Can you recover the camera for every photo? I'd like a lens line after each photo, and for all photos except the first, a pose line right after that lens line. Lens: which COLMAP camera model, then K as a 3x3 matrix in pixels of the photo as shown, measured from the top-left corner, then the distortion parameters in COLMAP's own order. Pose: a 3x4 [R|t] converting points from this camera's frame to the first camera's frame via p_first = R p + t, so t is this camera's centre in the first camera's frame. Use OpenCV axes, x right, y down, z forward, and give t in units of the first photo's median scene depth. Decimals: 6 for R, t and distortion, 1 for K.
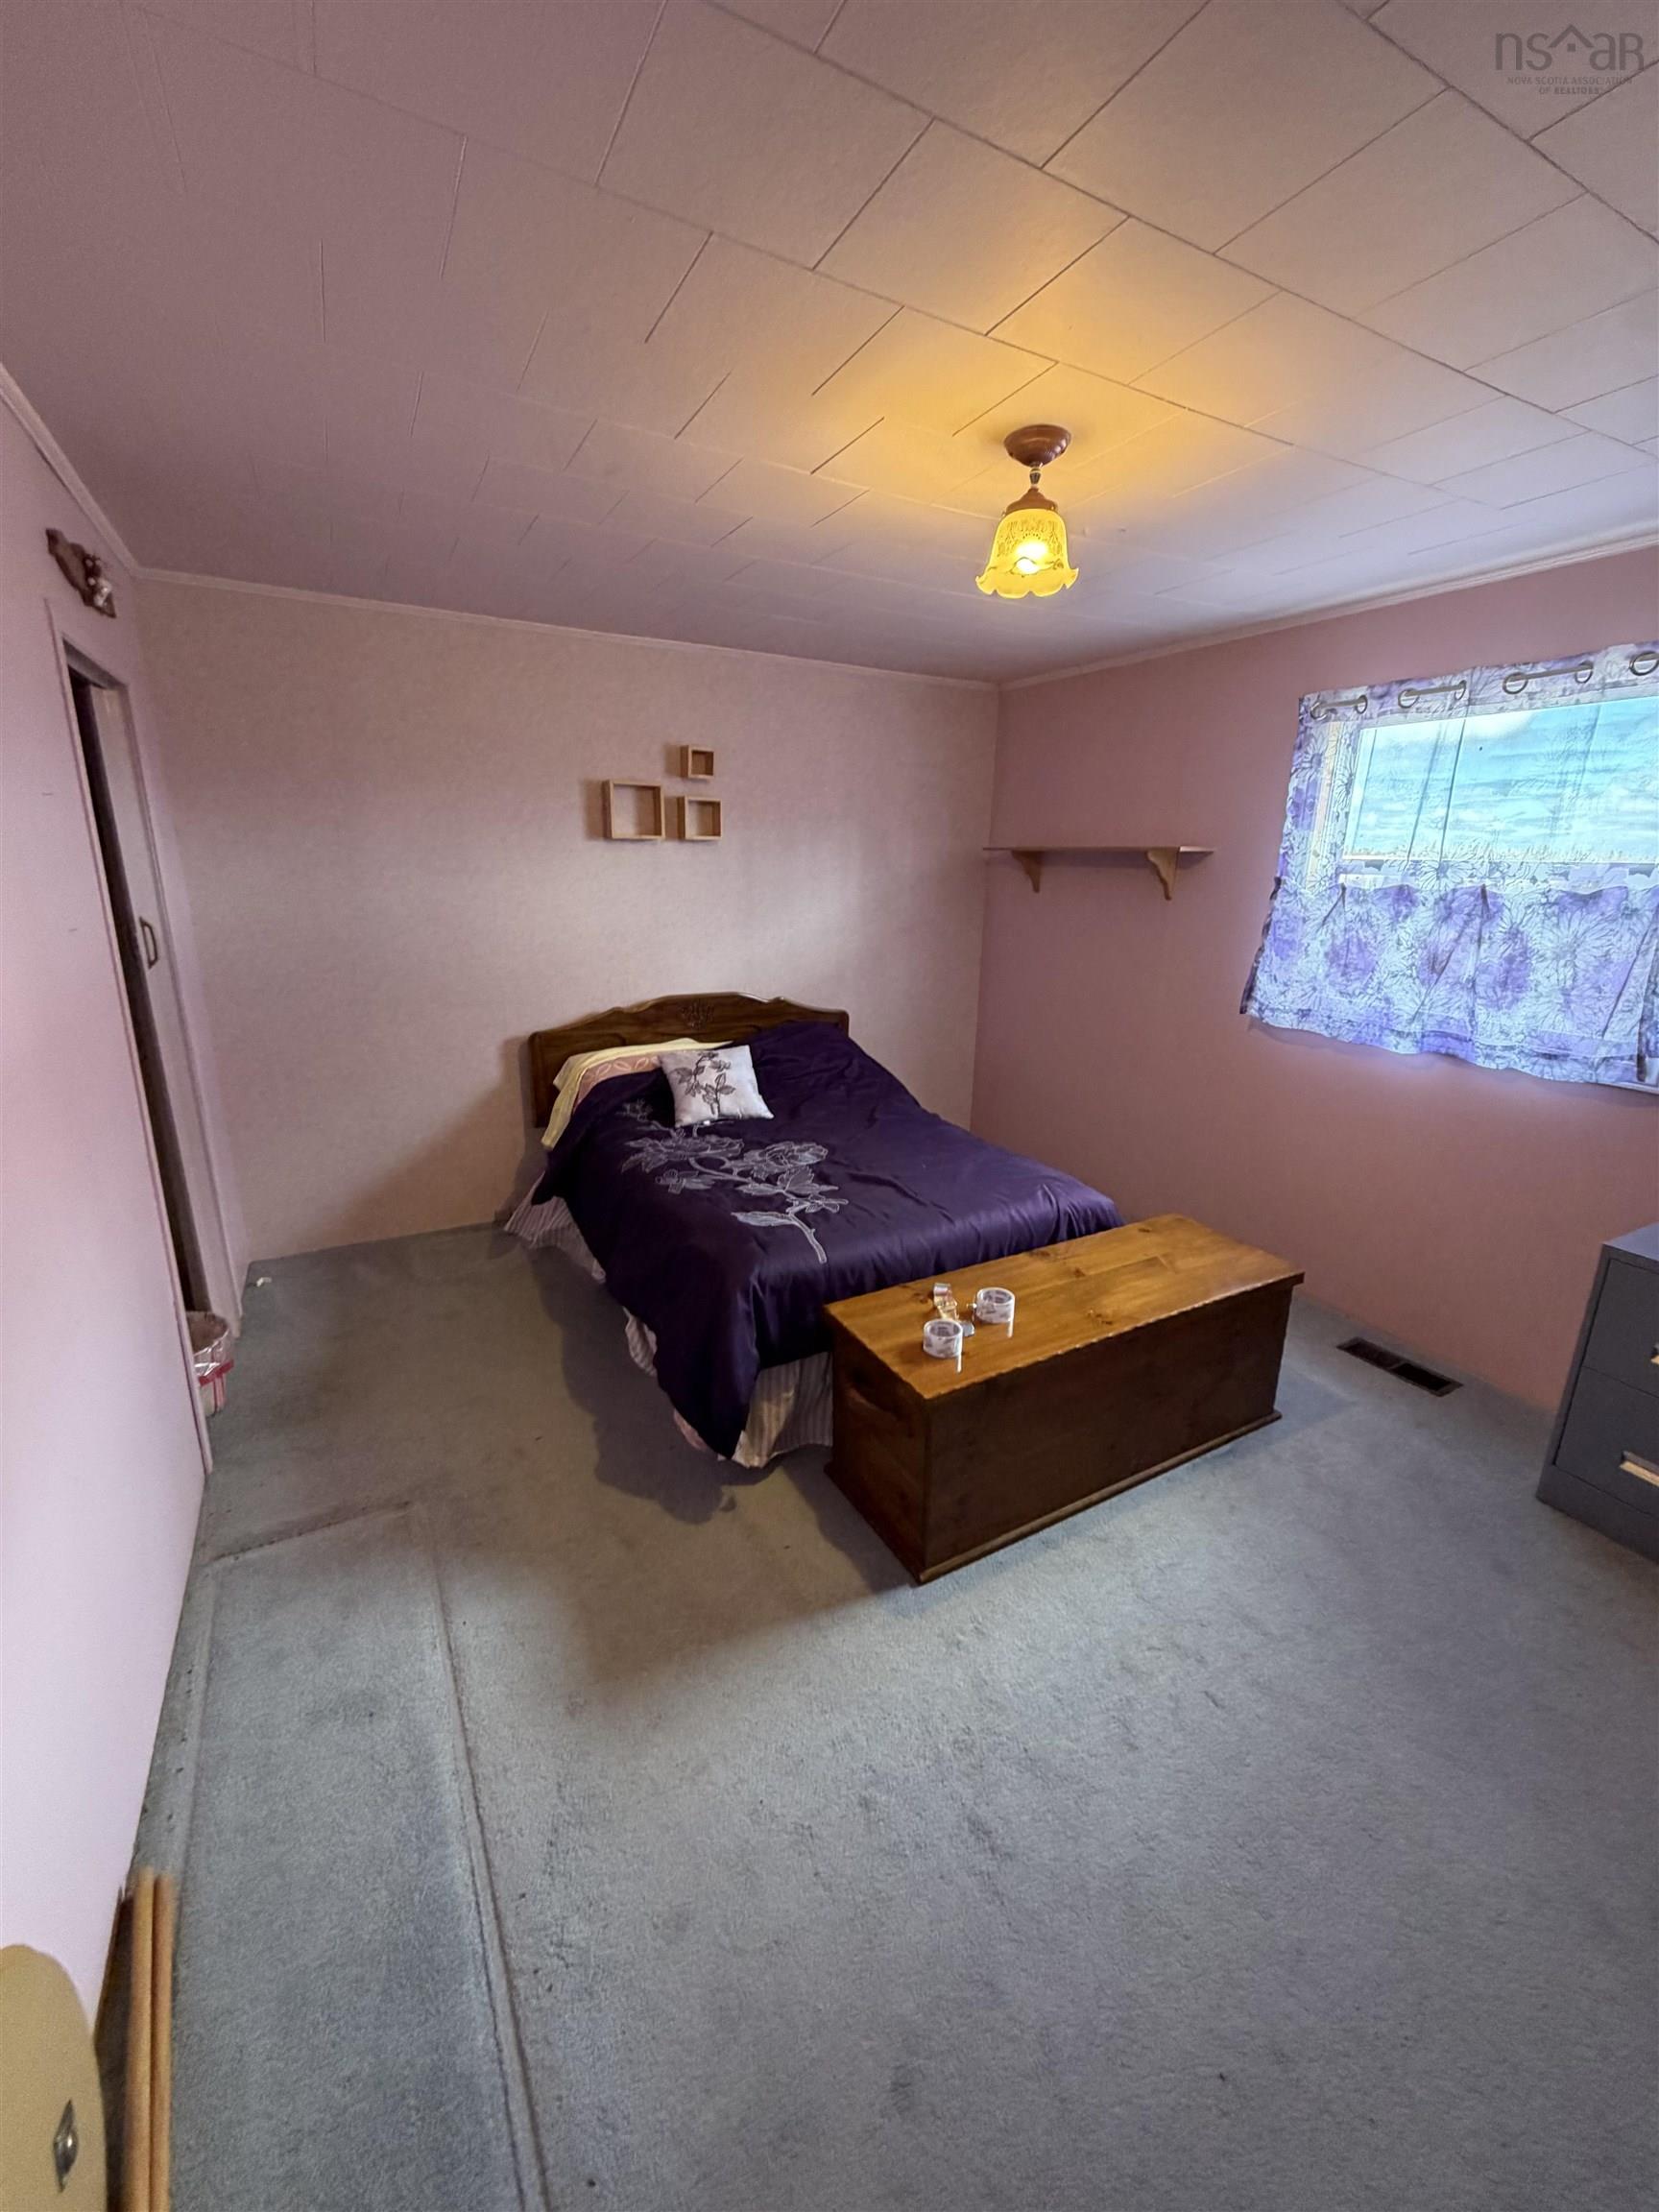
lens RADIAL K [[883.4, 0, 834.7], [0, 883.4, 1102.1], [0, 0, 1]] dist [0.001535, -0.000027]
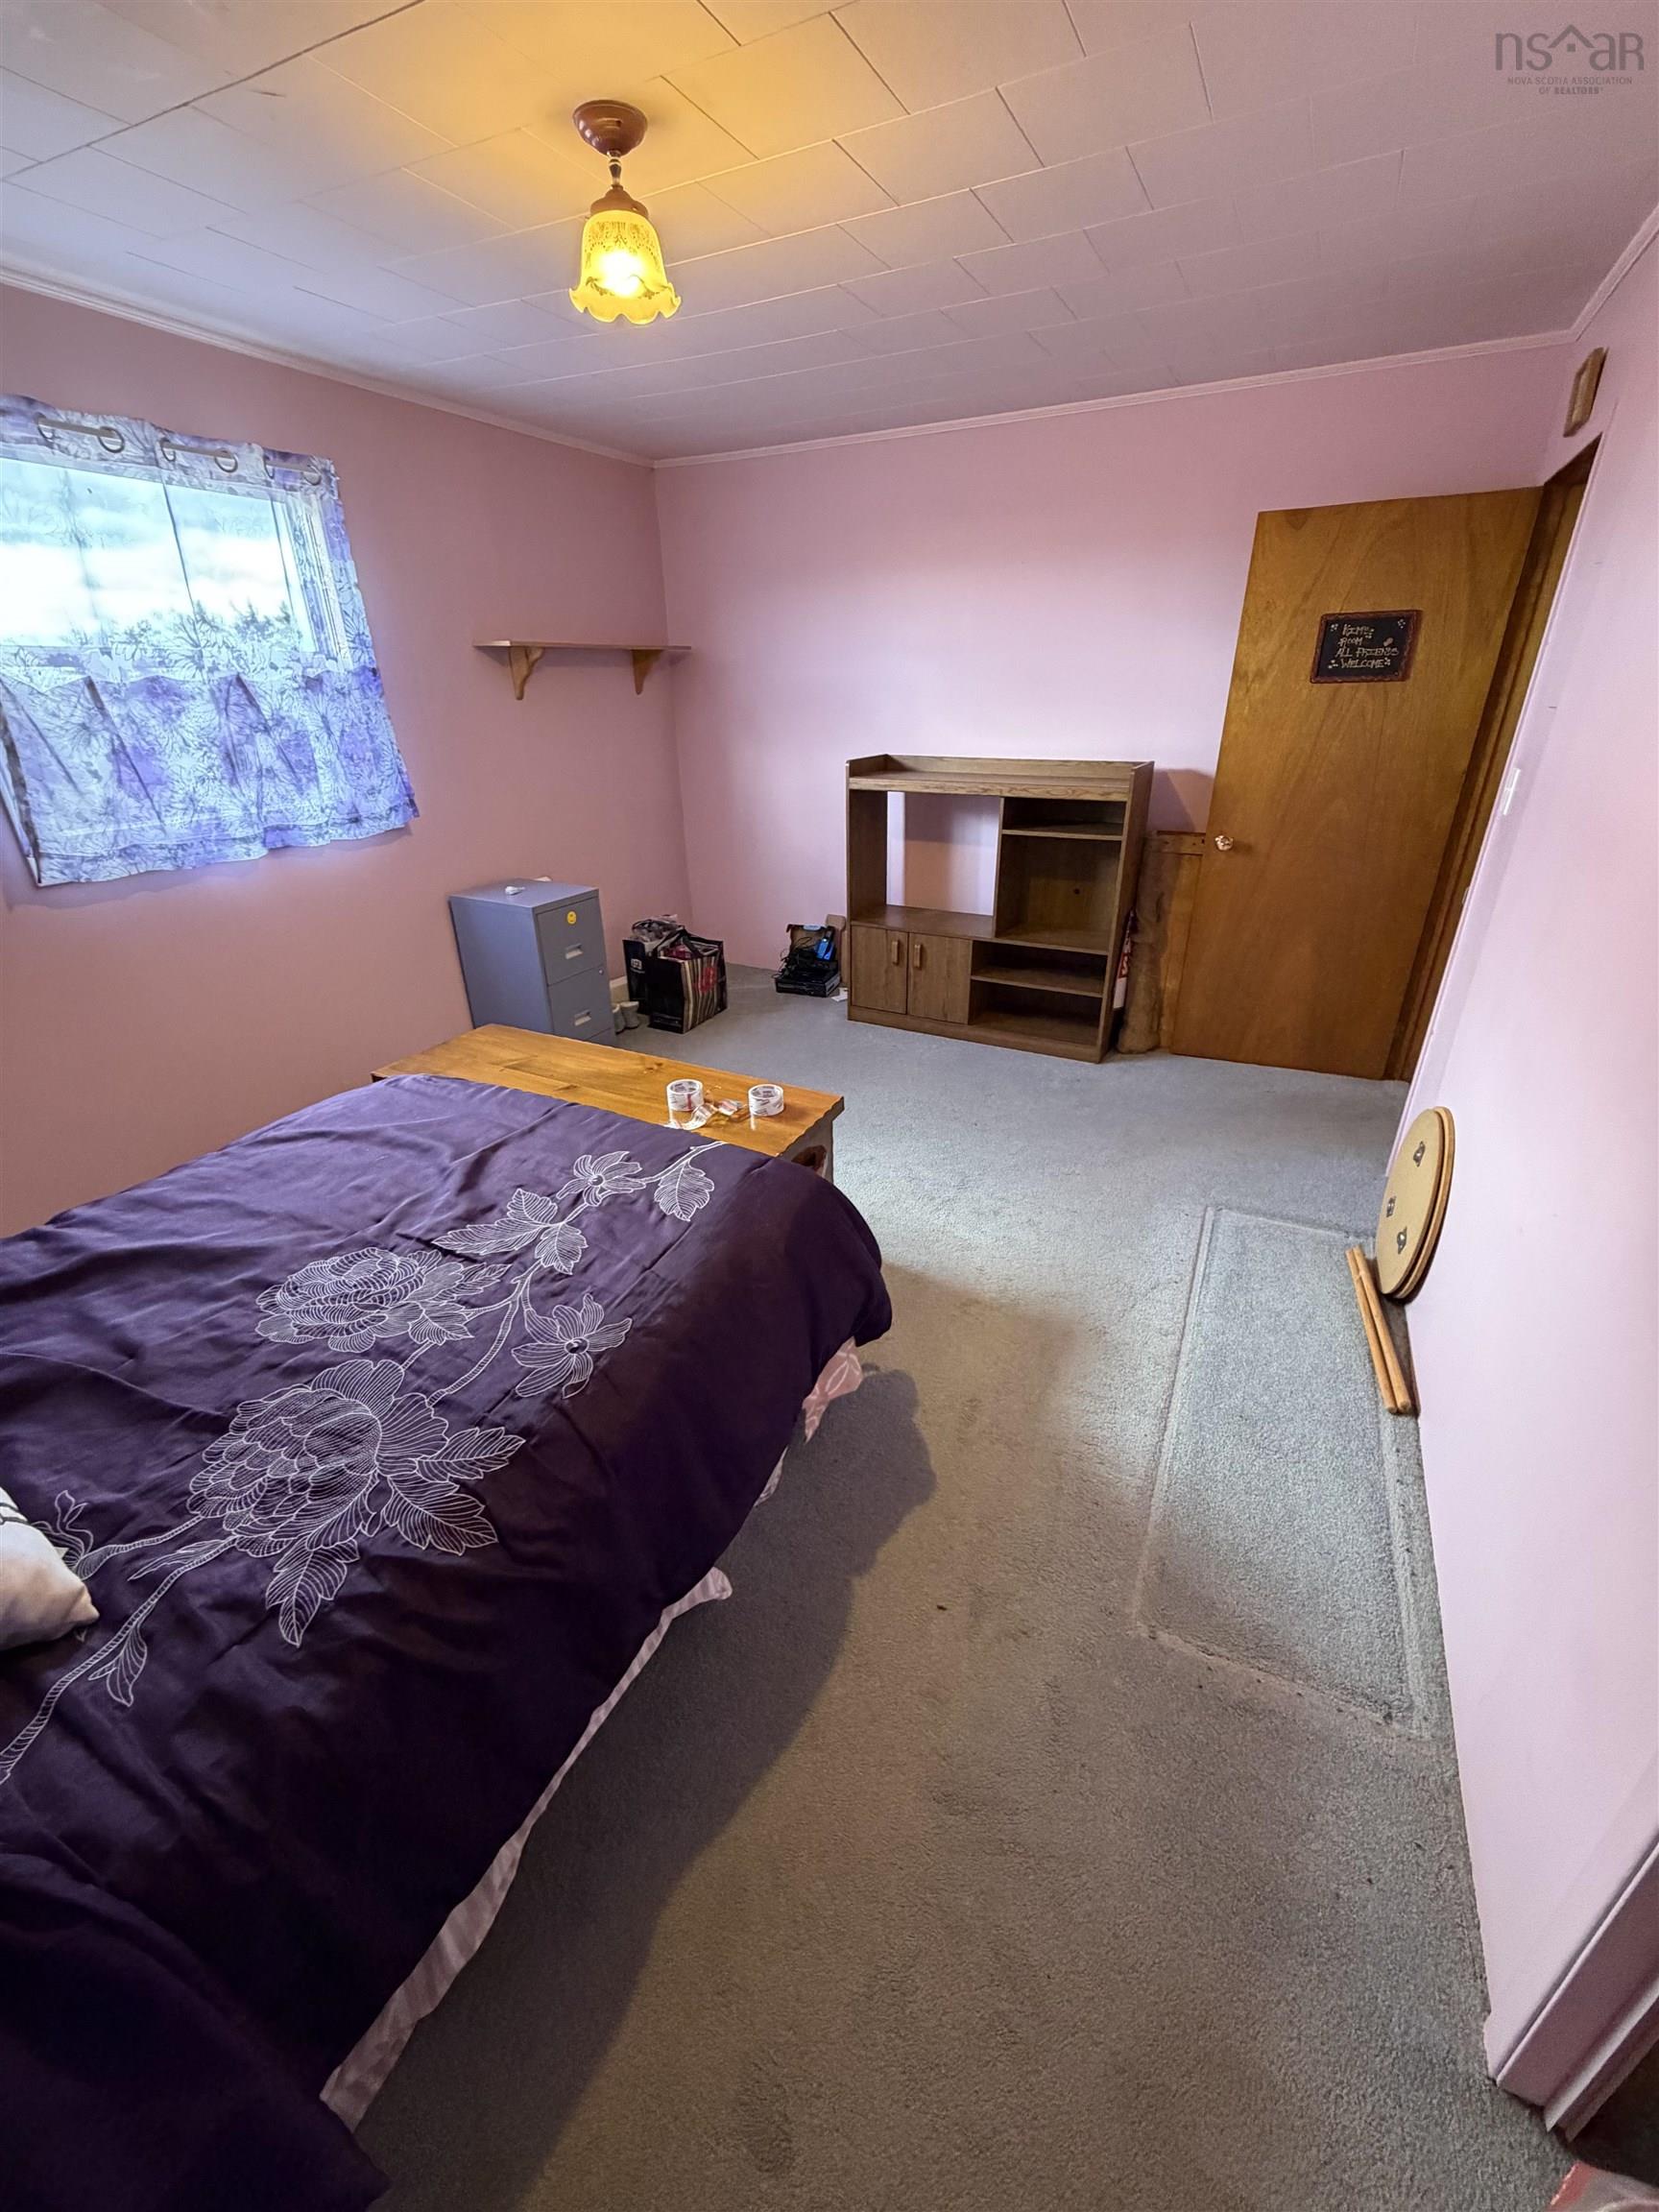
lens RADIAL K [[883.4, 0, 839.8], [0, 883.4, 1097.7], [0, 0, 1]] dist [0.001535, -0.000027]
pose [[-0.569345, -0.362604, 0.737811, -0.576167], [0.223965, 0.795112, 0.563592, -0.263070], [-0.791003, 0.486122, -0.371482, 1.020335]]
